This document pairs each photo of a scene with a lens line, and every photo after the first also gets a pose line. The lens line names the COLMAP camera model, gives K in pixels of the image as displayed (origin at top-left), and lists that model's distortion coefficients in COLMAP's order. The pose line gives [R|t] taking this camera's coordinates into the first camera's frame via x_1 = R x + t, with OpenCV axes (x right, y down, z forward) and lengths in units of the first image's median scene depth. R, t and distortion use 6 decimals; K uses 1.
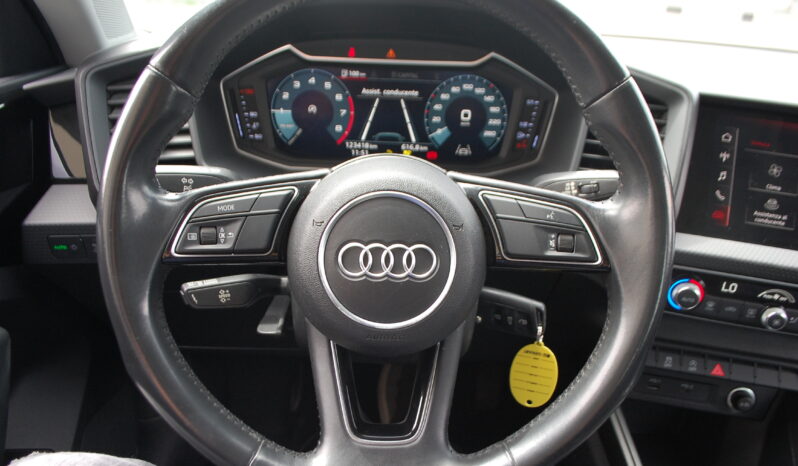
lens RADIAL K [[622.2, 0, 393.4], [0, 622.2, 251.8], [0, 0, 1]] dist [-0.086991, 0.009630]
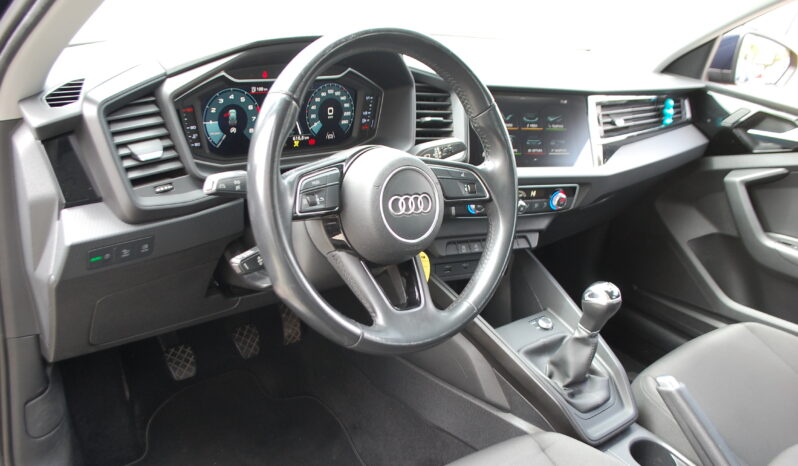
lens RADIAL K [[655.7, 0, 393.7], [0, 655.7, 231.2], [0, 0, 1]] dist [-0.070787, -0.016408]
pose [[0.784513, -0.205205, 0.585175, -0.747417], [0.194700, 0.977451, 0.081742, -0.045790], [-0.588754, 0.049806, 0.806776, -0.311290]]
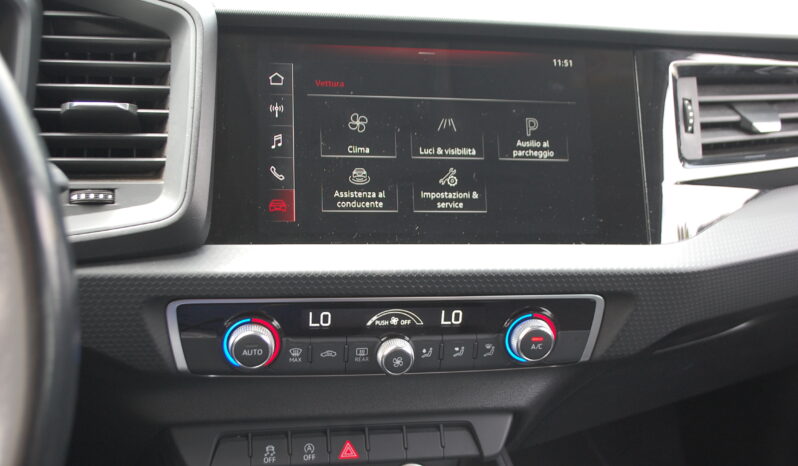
lens RADIAL K [[865.2, 0, 399.1], [0, 865.2, 248.5], [0, 0, 1]] dist [-0.078348, 0.000000]
pose [[0.915316, -0.145403, 0.375573, 0.296067], [0.166366, 0.985776, -0.023811, 0.021202], [-0.366769, 0.084278, 0.926487, 0.149022]]
